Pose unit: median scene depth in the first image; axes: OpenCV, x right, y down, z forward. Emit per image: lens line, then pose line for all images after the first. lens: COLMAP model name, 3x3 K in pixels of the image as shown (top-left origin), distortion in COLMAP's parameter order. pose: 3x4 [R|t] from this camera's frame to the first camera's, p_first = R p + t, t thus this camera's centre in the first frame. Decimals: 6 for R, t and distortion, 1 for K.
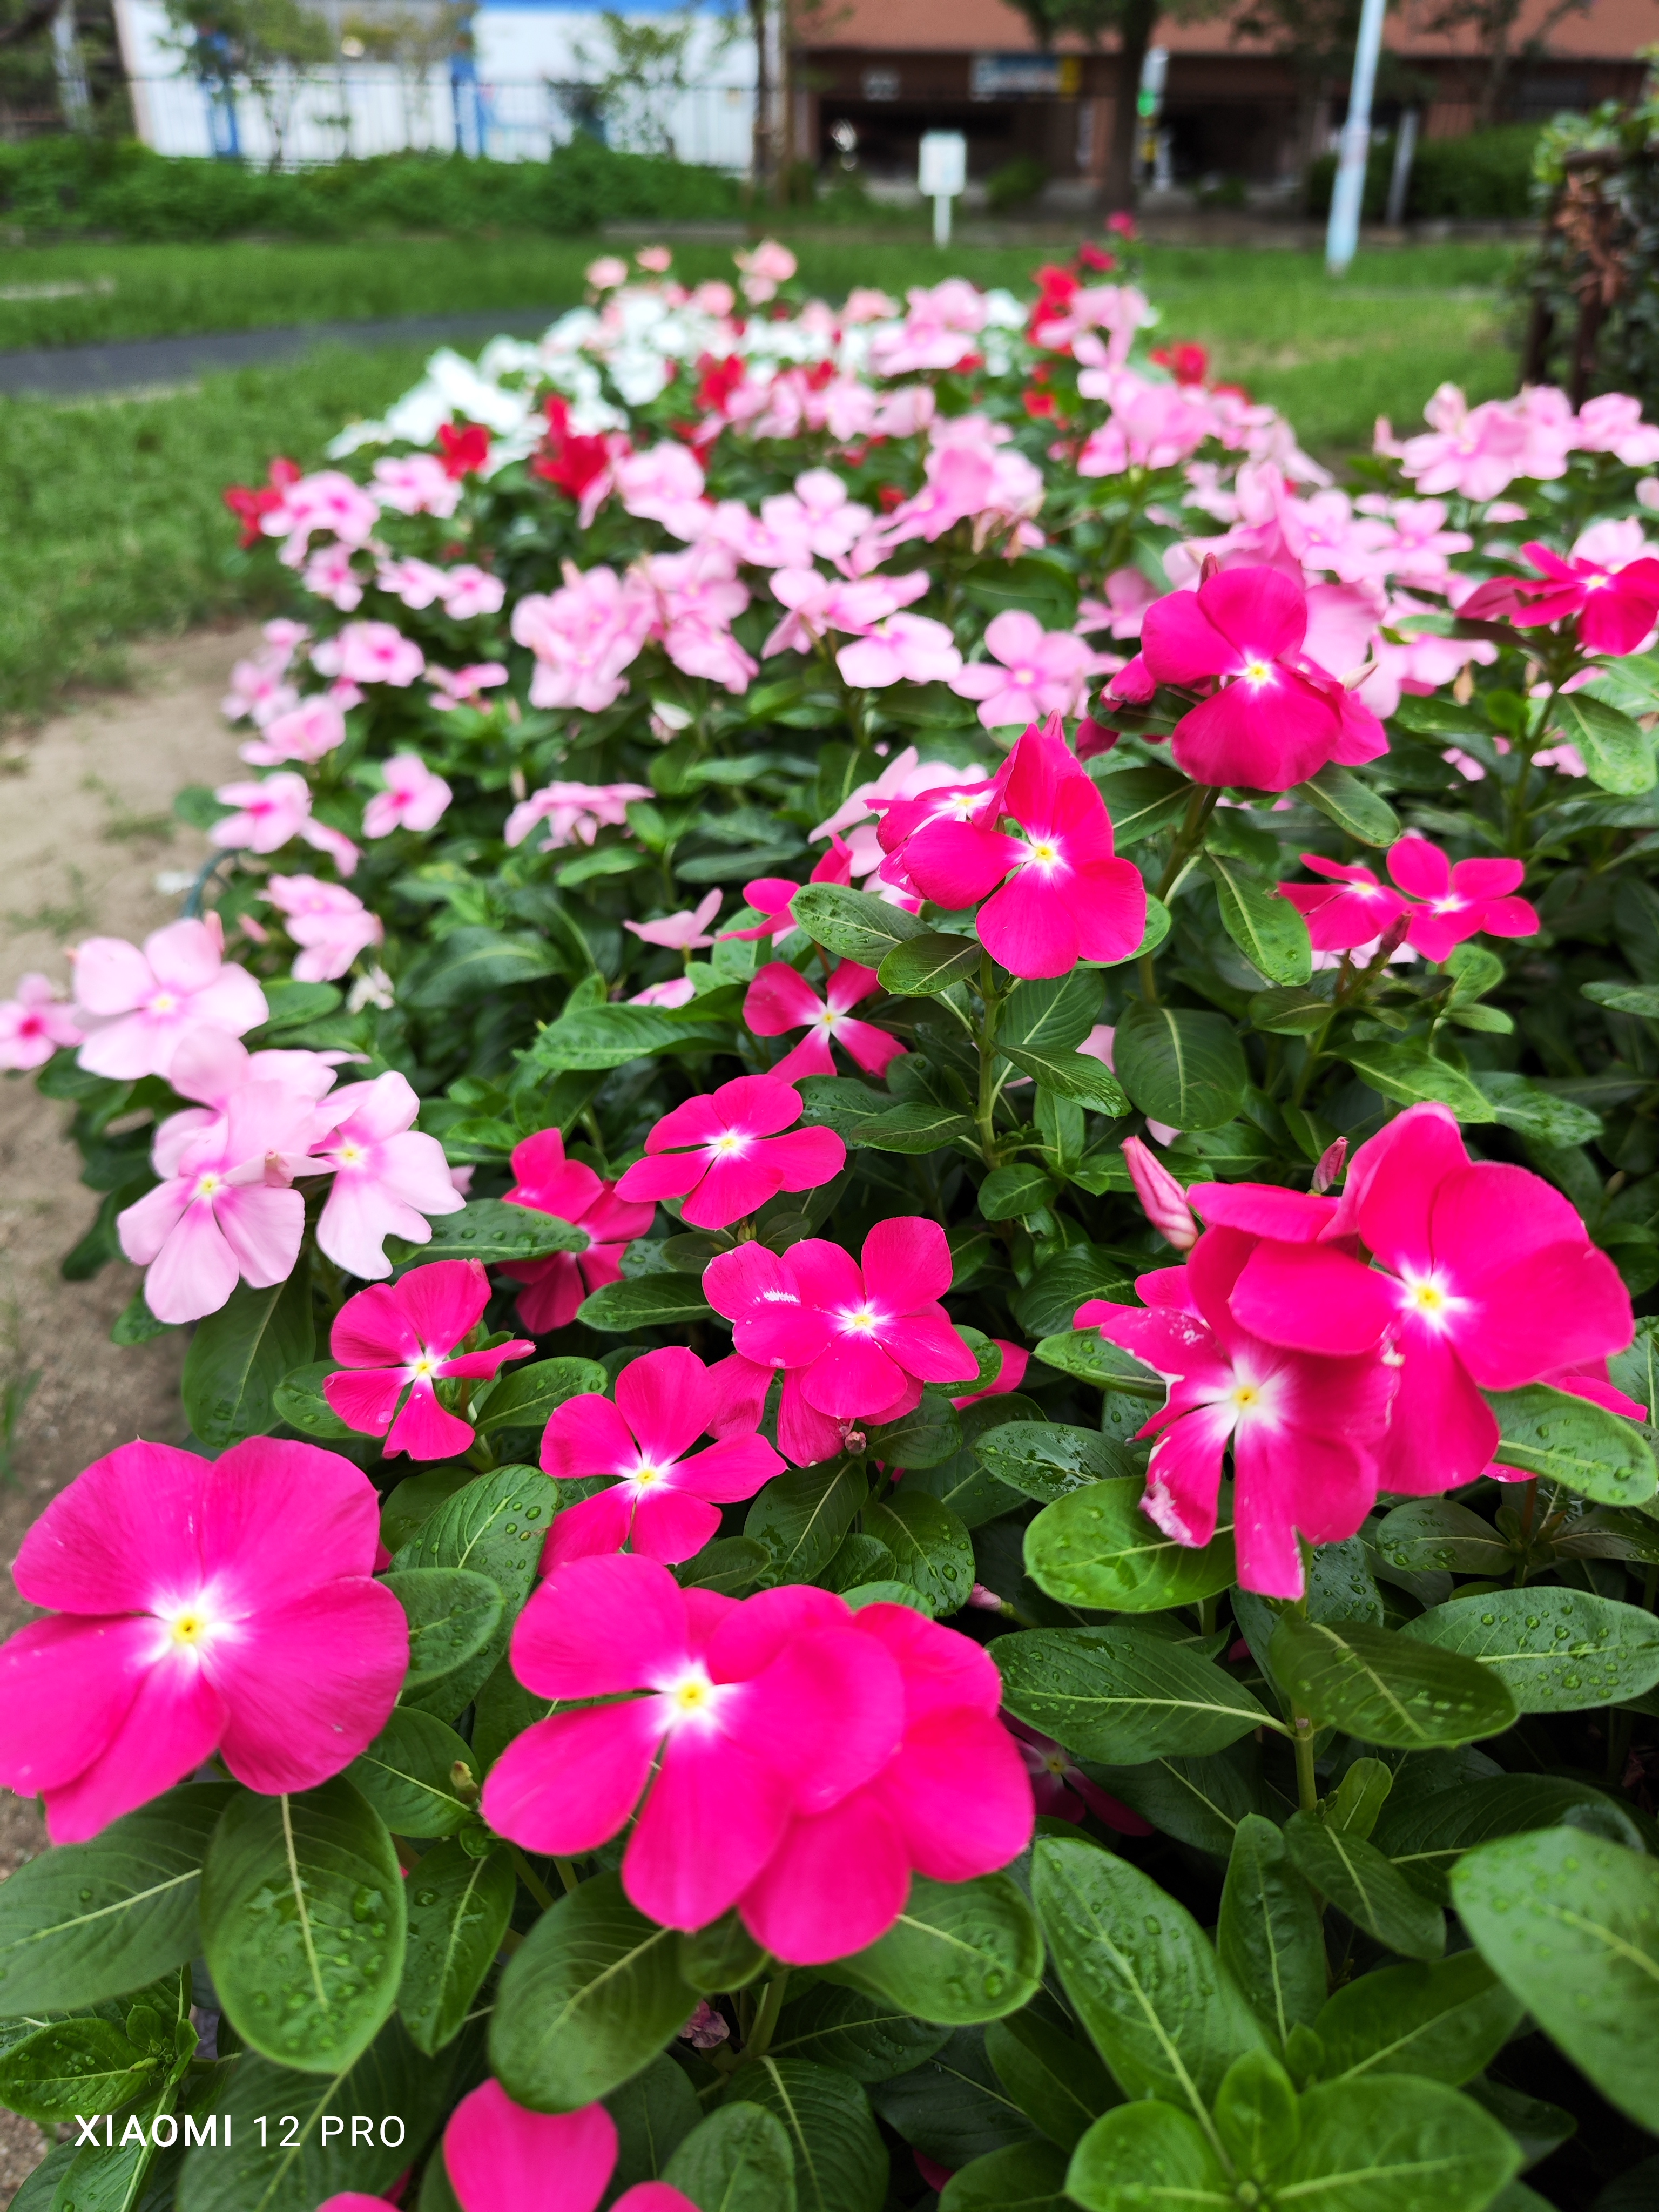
lens RADIAL K [[1545.0, 0, 829.0], [0, 1545.0, 1105.3], [0, 0, 1]] dist [0.027945, -0.007960]
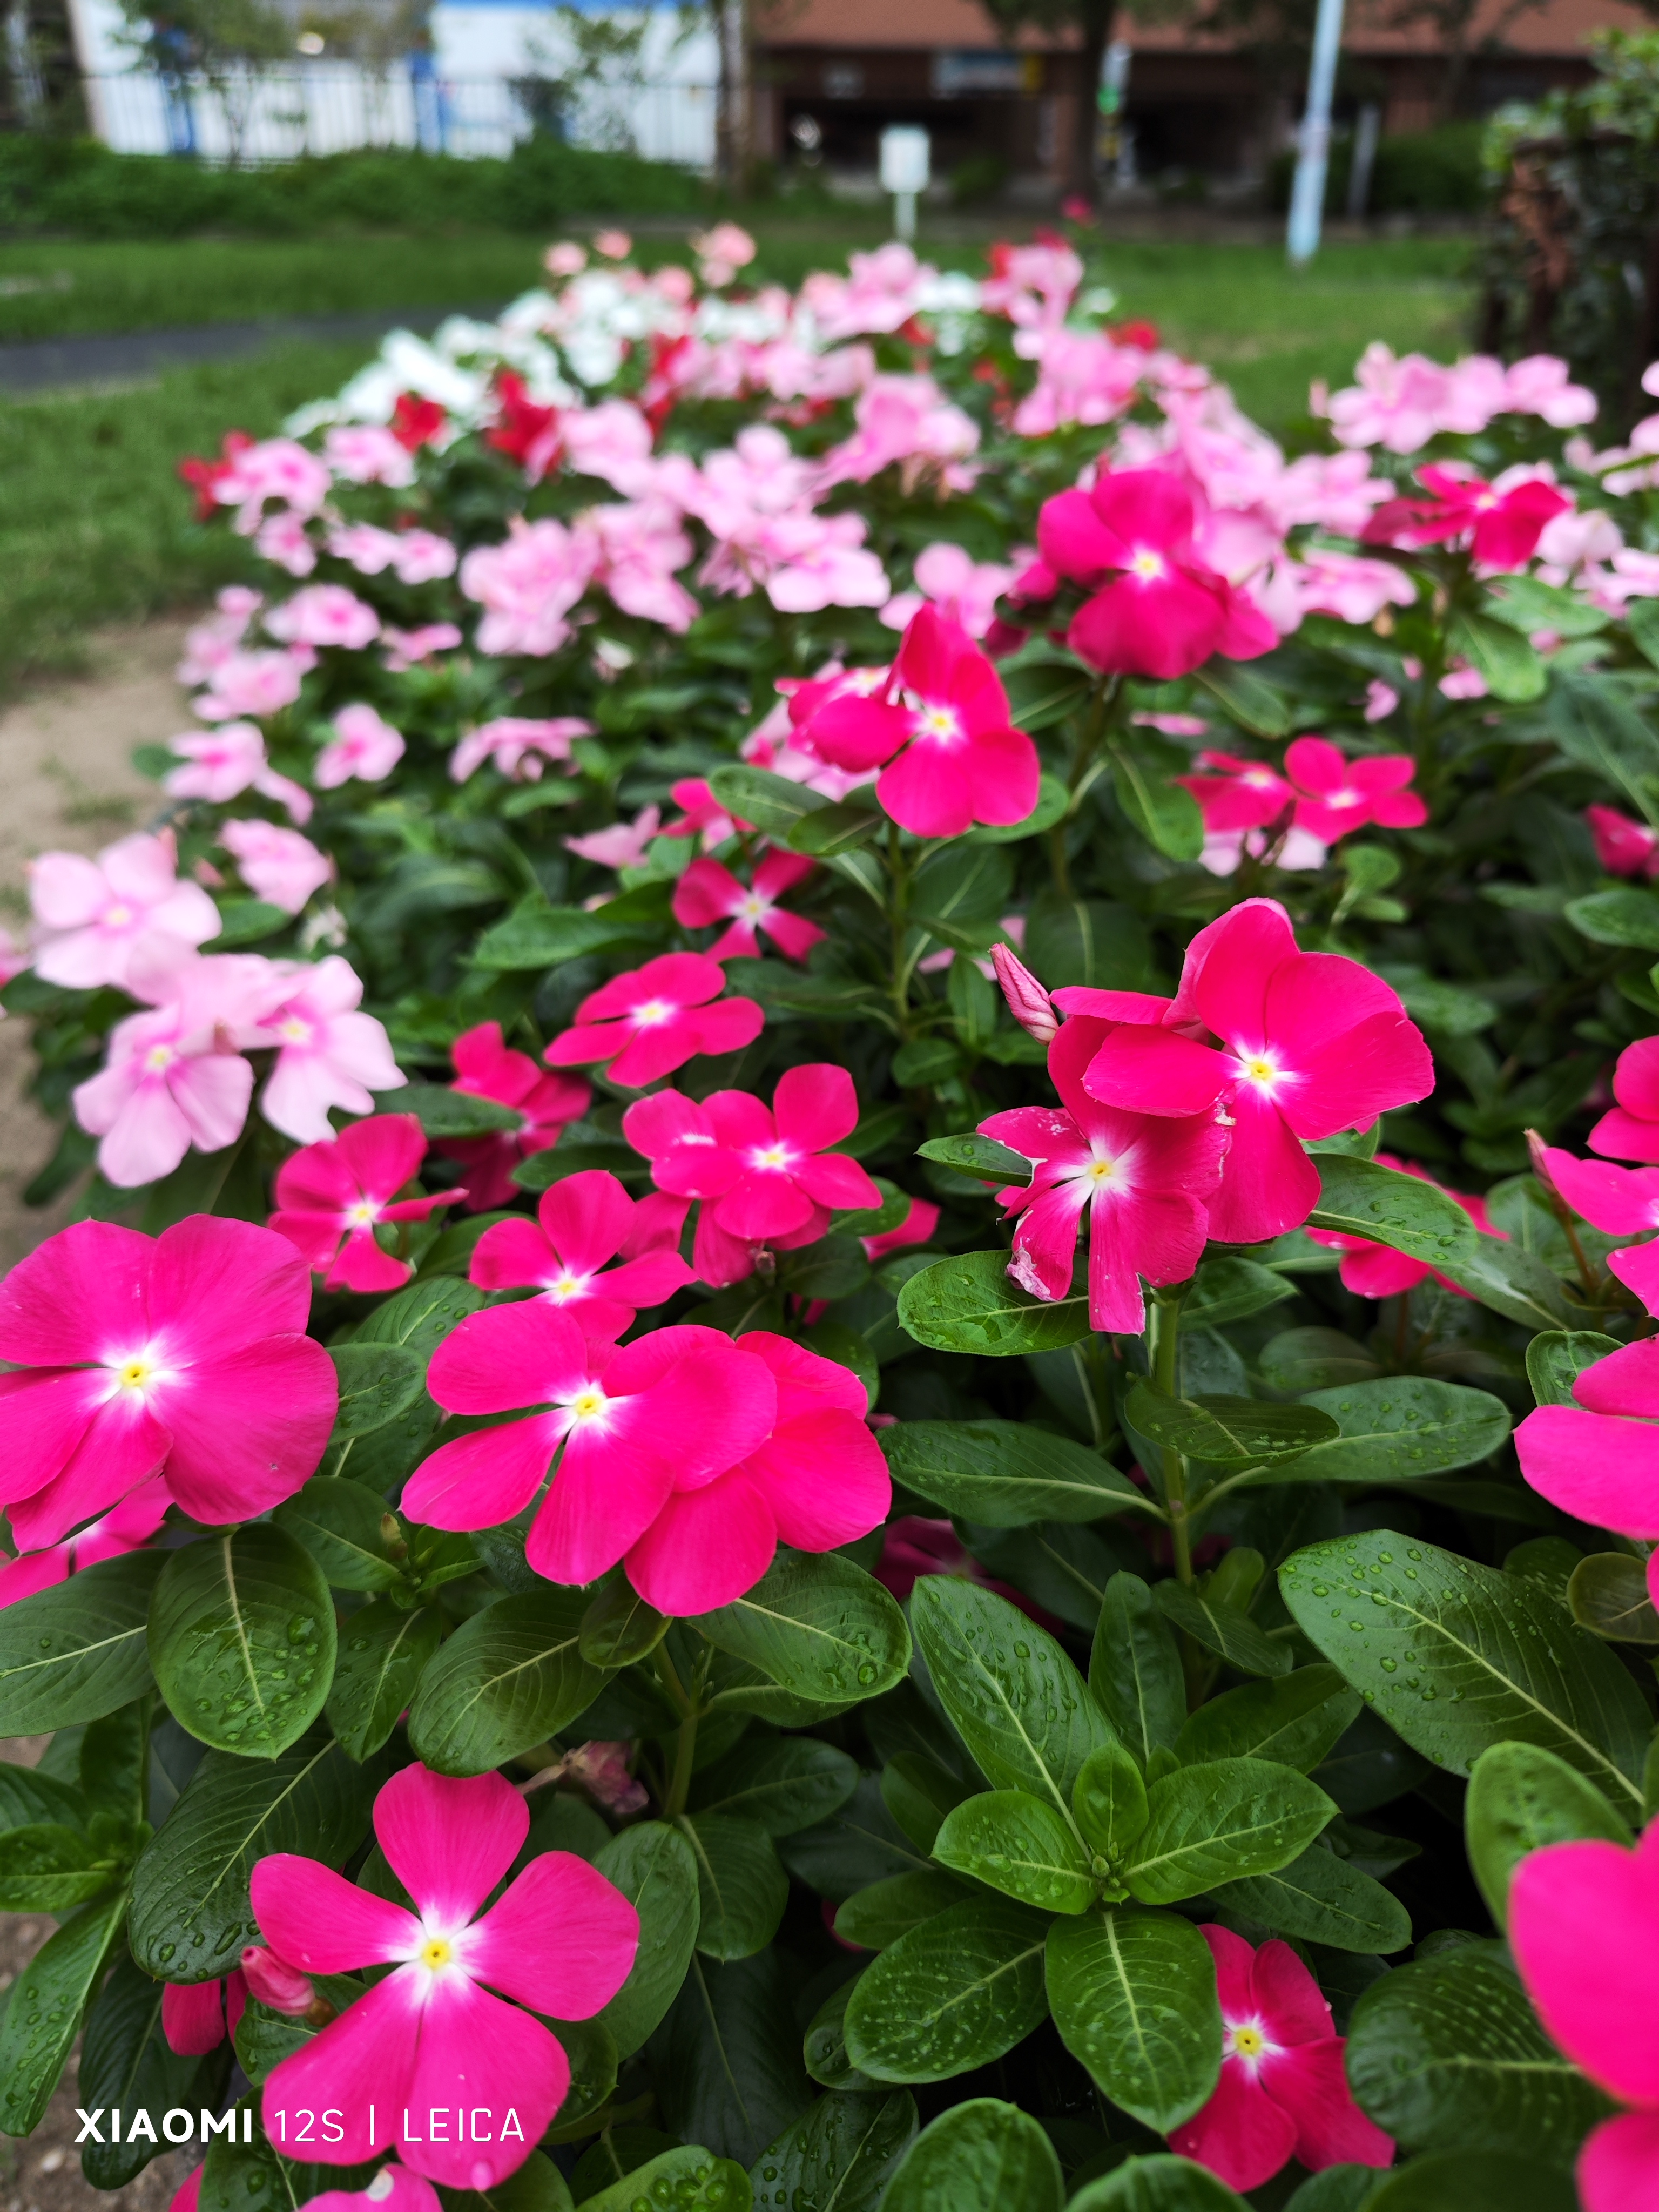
lens RADIAL K [[1566.3, 0, 826.7], [0, 1566.3, 1101.0], [0, 0, 1]] dist [0.025850, -0.009736]
pose [[0.999852, -0.011783, 0.012515, 0.036174], [0.011894, 0.999890, -0.008820, 0.087603], [-0.012410, 0.008968, 0.999883, -0.066354]]
